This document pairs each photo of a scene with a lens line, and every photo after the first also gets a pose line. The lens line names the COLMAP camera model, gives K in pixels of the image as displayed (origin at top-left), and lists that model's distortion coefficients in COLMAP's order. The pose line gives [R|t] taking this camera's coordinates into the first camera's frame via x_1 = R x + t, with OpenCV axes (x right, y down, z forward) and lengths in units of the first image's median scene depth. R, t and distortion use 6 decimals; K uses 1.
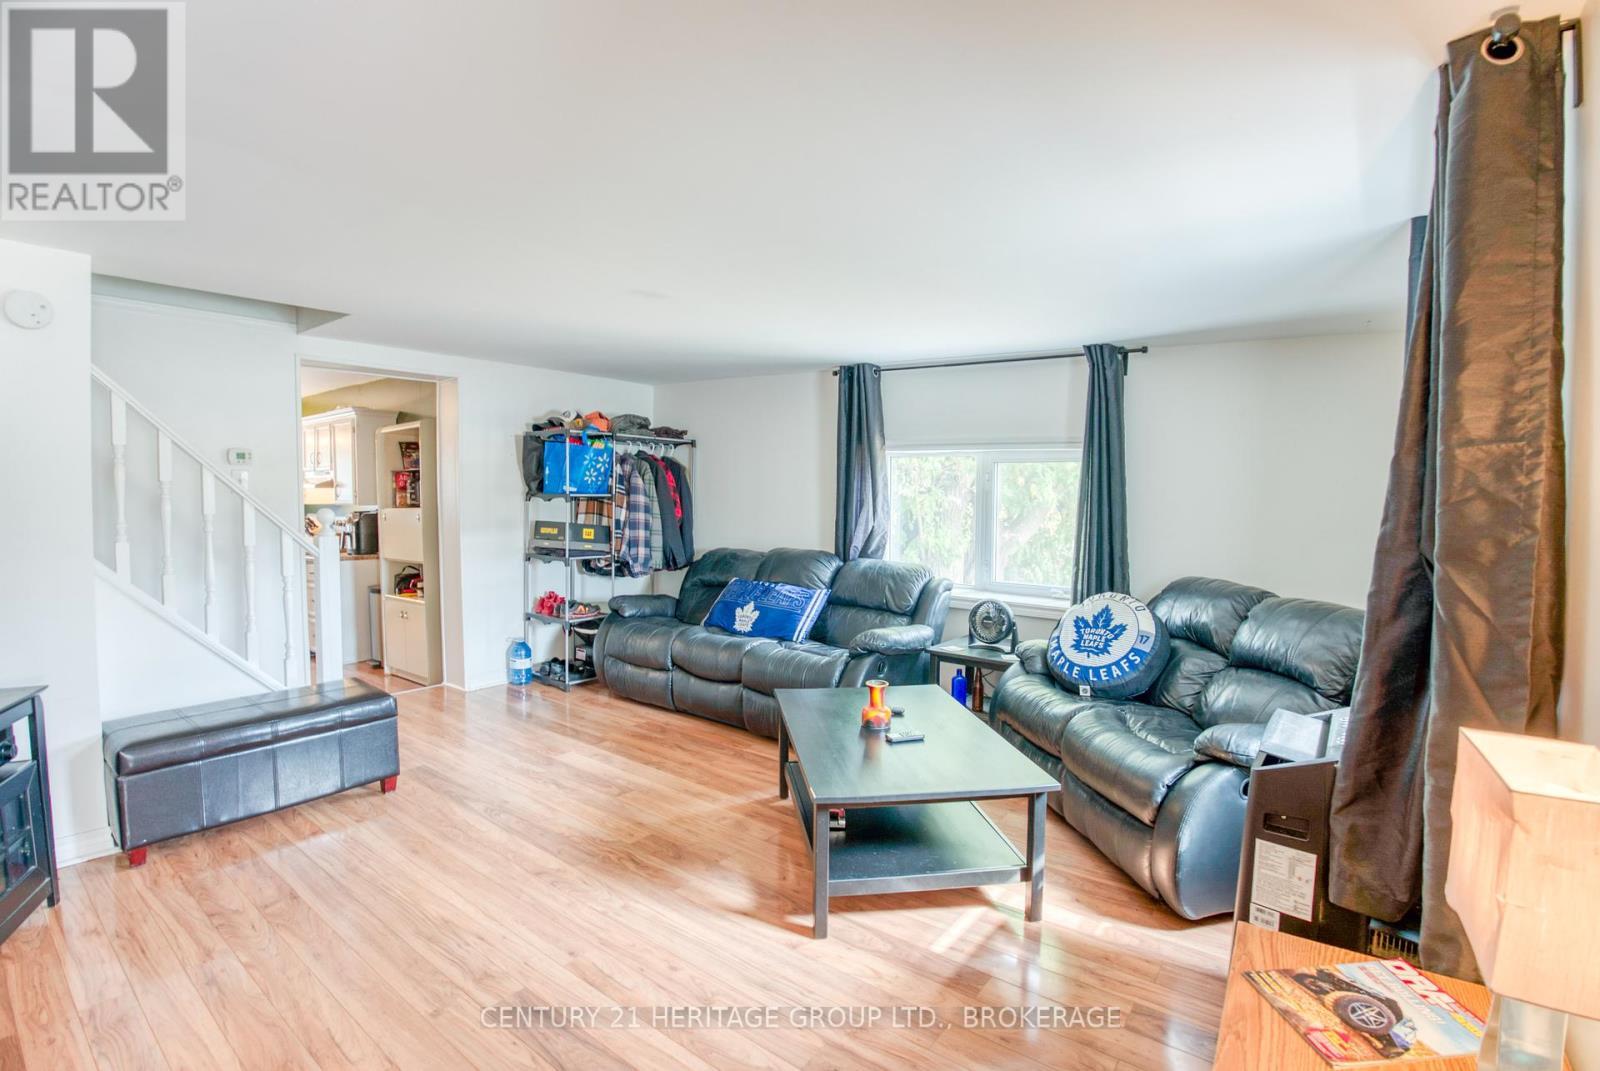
lens RADIAL K [[736.6, 0, 797.5], [0, 736.6, 529.5], [0, 0, 1]] dist [-0.057883, 0.007642]
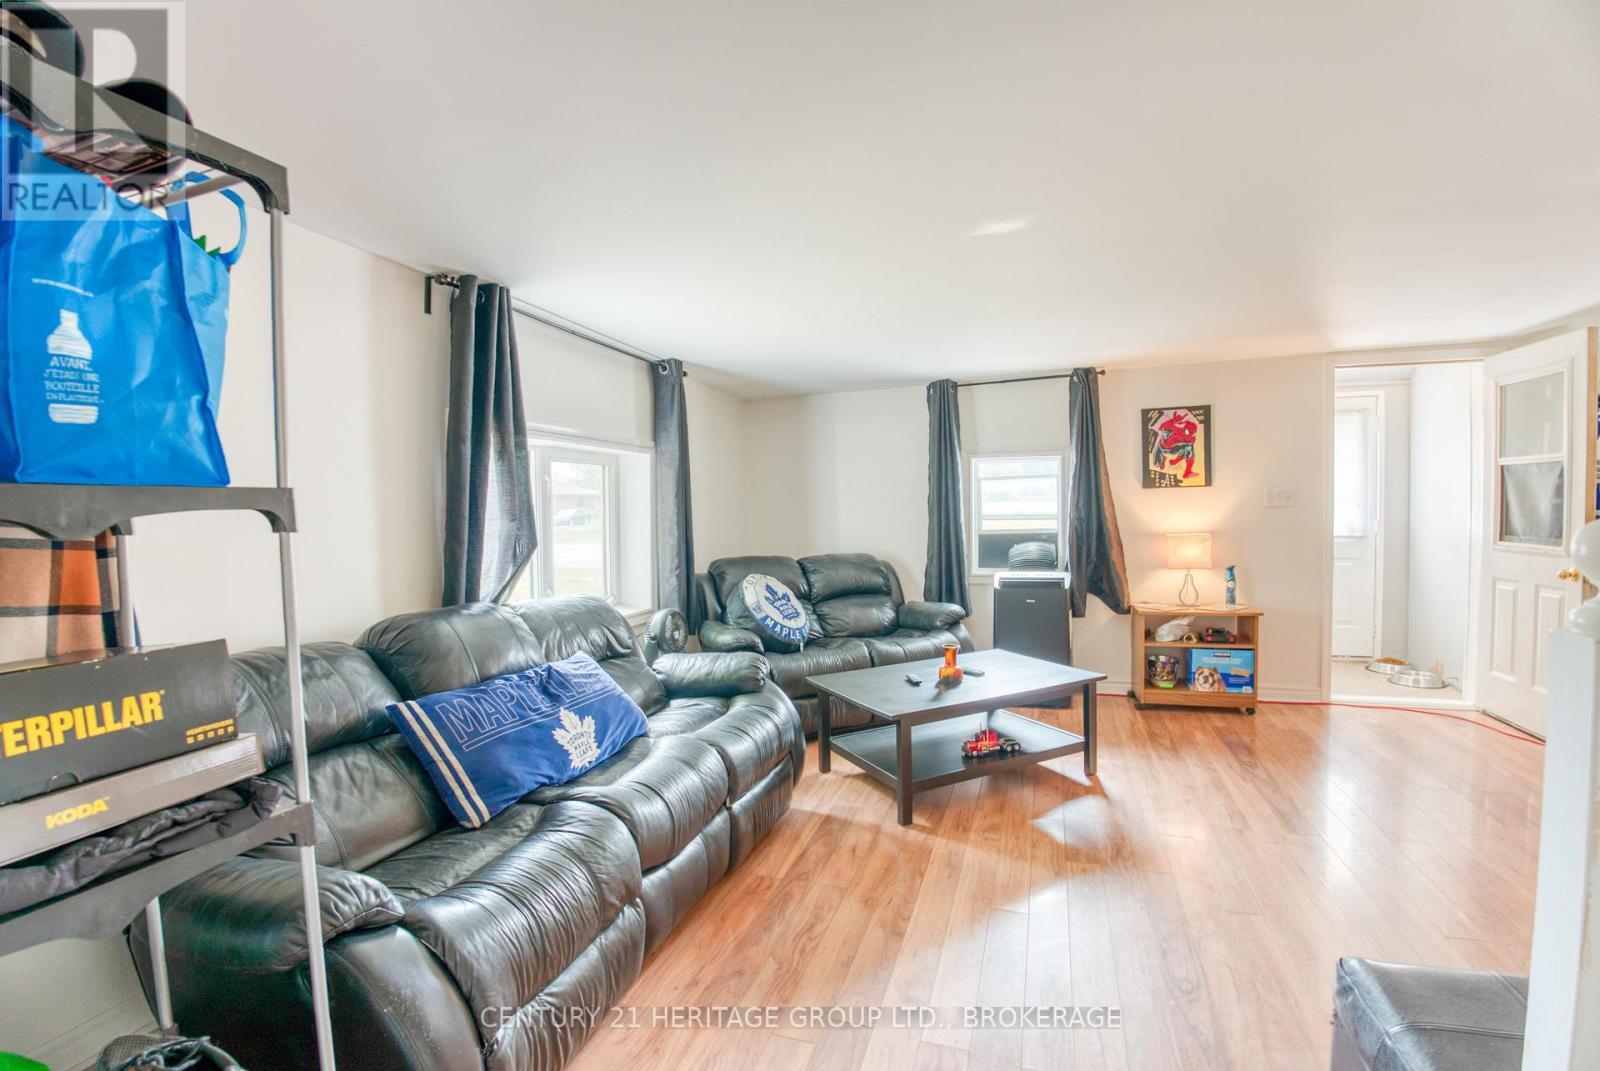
lens RADIAL K [[742.5, 0, 798.4], [0, 742.5, 528.5], [0, 0, 1]] dist [-0.060228, 0.008106]
pose [[-0.334767, -0.031986, 0.941758, -0.628195], [0.065781, 0.996192, 0.057218, -0.046878], [-0.940002, 0.081105, -0.331388, 1.067594]]
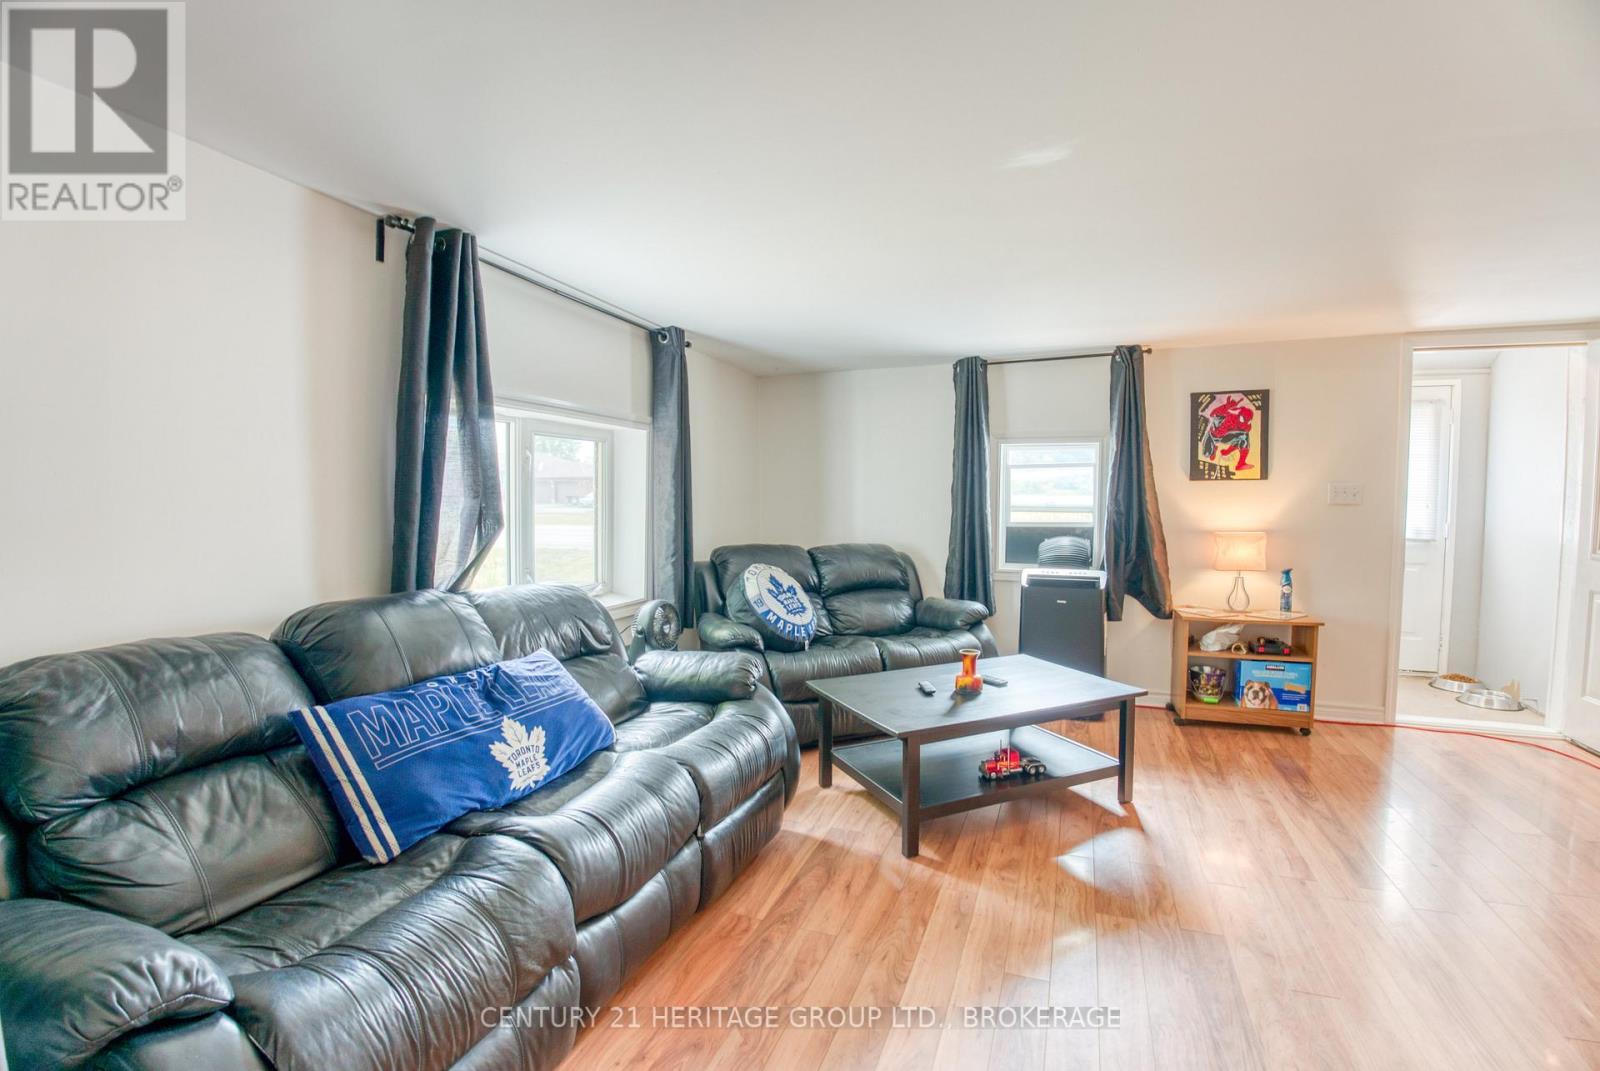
lens RADIAL K [[741.0, 0, 798.6], [0, 741.0, 525.0], [0, 0, 1]] dist [-0.051709, 0.001118]
pose [[-0.297603, -0.051121, 0.953320, -0.553171], [0.043679, 0.996791, 0.067088, -0.039448], [-0.953690, 0.061606, -0.294415, 1.014897]]
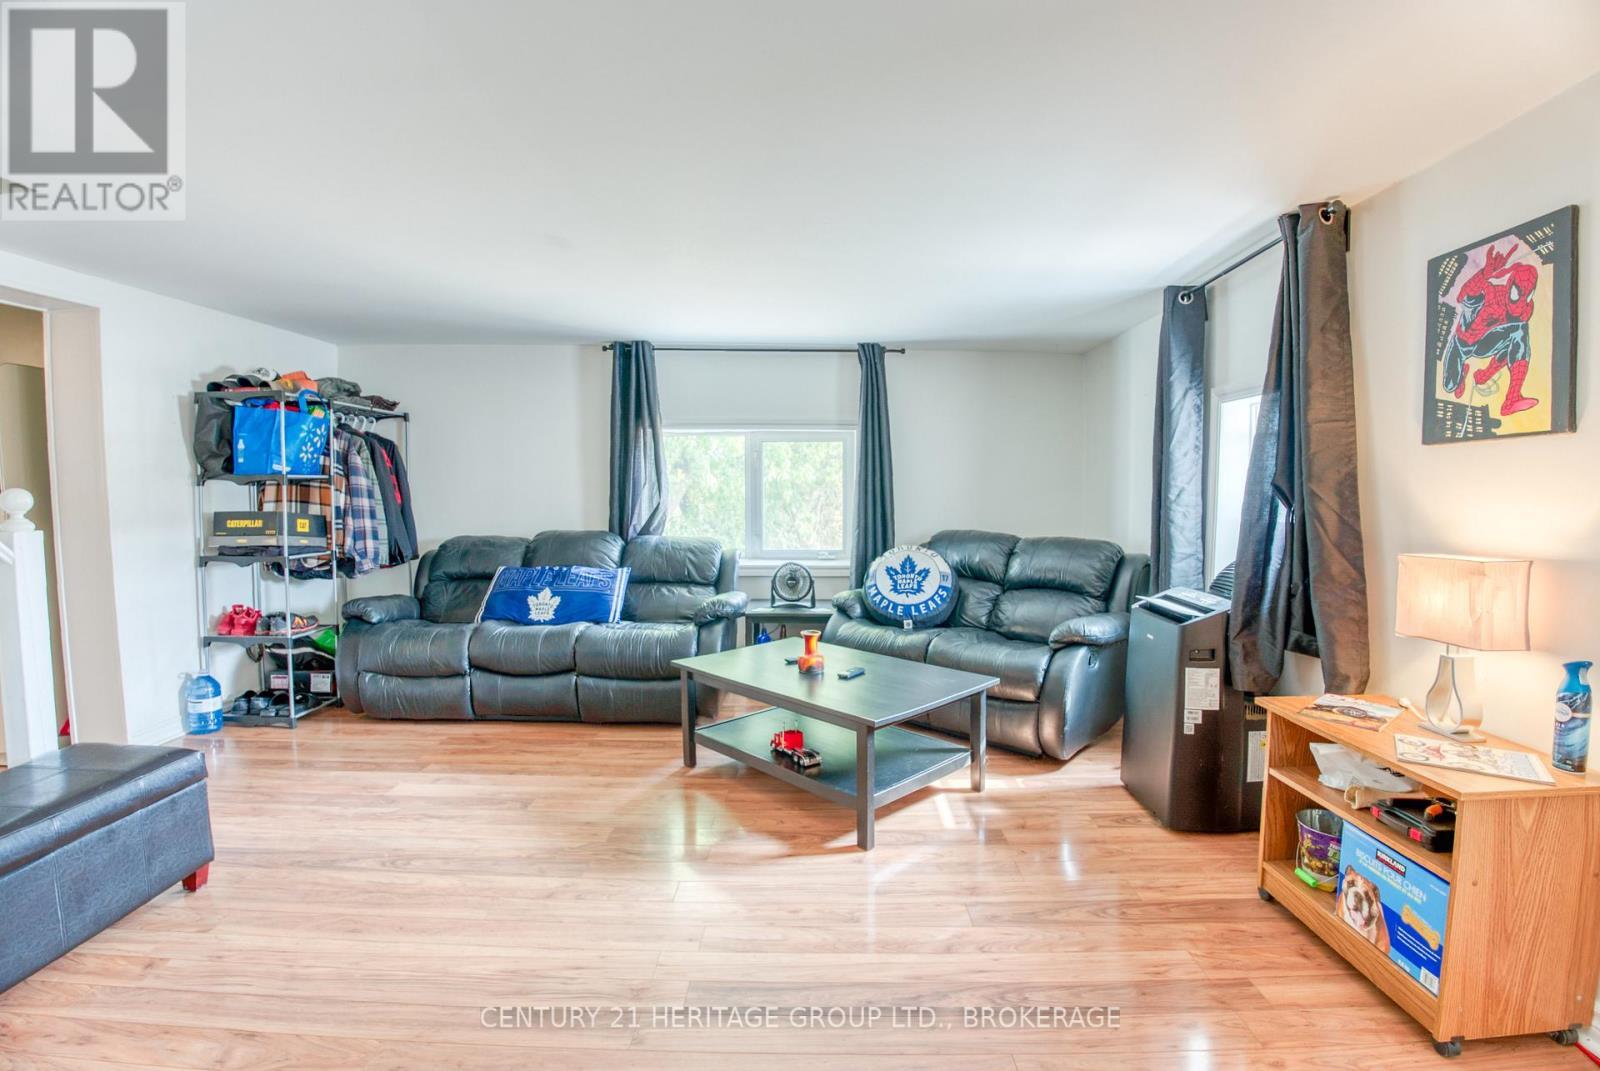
lens RADIAL K [[741.0, 0, 798.6], [0, 741.0, 525.0], [0, 0, 1]] dist [-0.051709, 0.001118]
pose [[0.810272, -0.045732, 0.584267, -0.363608], [0.043537, 0.998893, 0.017809, 0.017381], [-0.584435, 0.011007, 0.811366, 0.066883]]
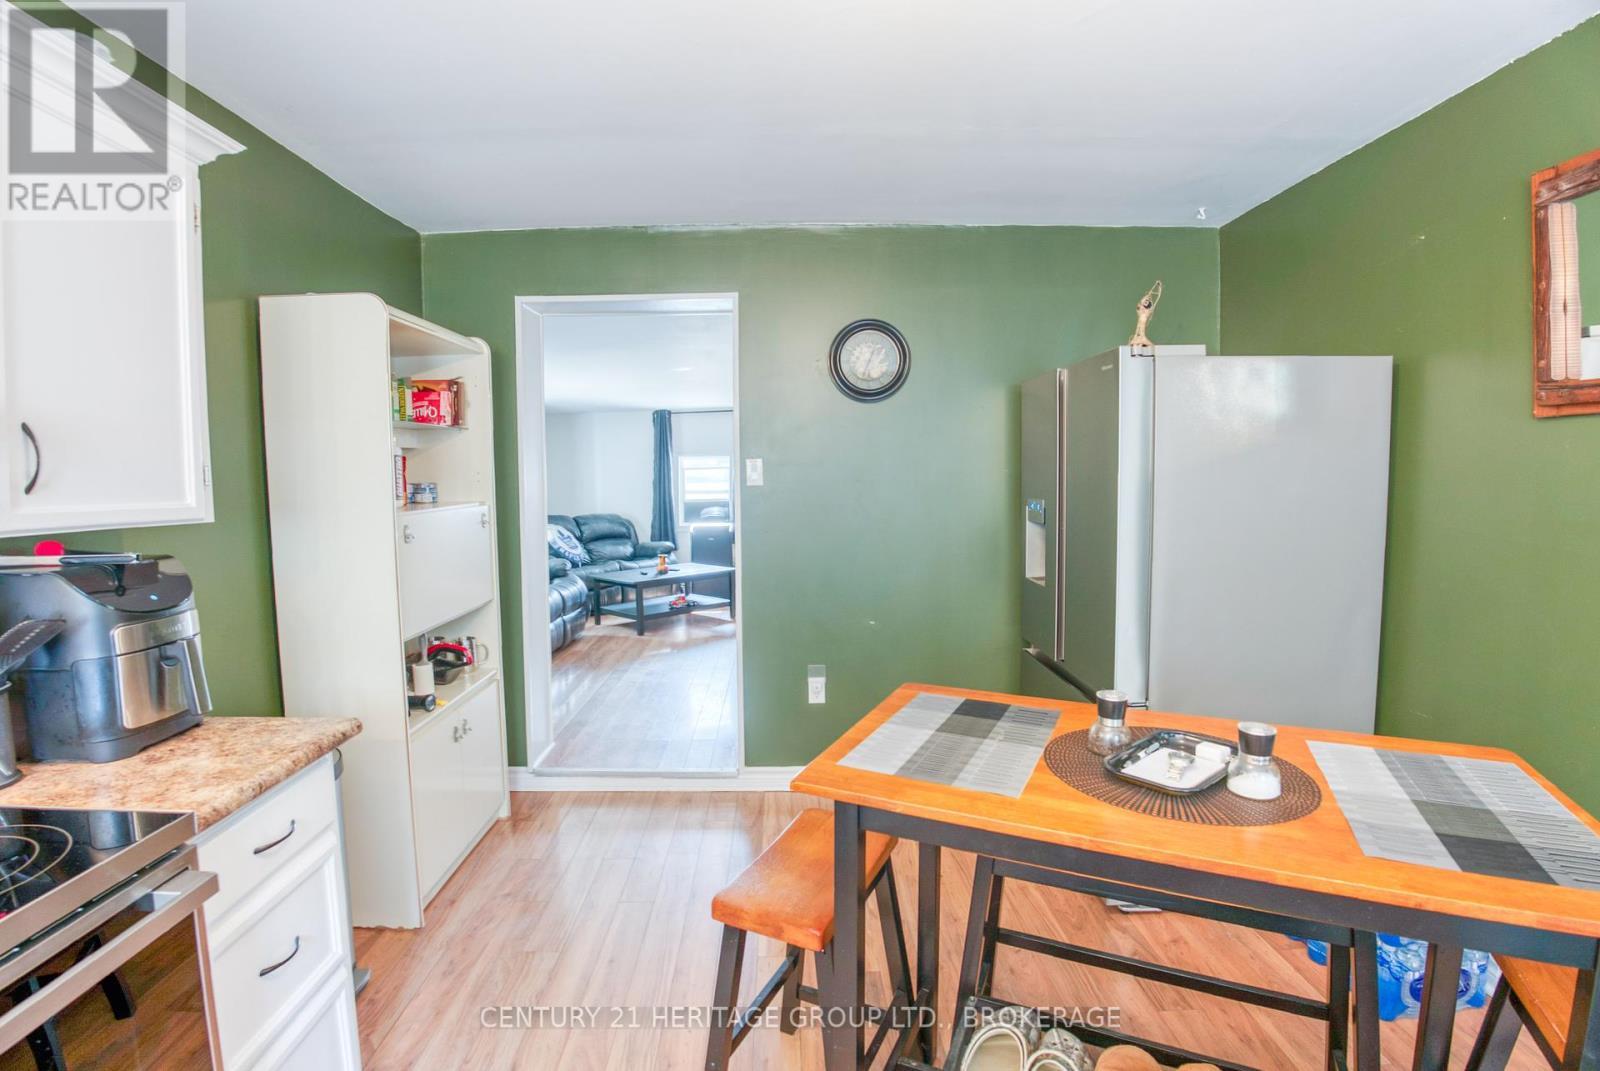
lens RADIAL K [[741.0, 0, 798.6], [0, 741.0, 525.0], [0, 0, 1]] dist [-0.051709, 0.001118]
pose [[-0.640370, -0.047461, 0.766599, -1.341392], [0.043863, 0.994200, 0.098193, -0.071910], [-0.766813, 0.096505, -0.634574, 1.438935]]
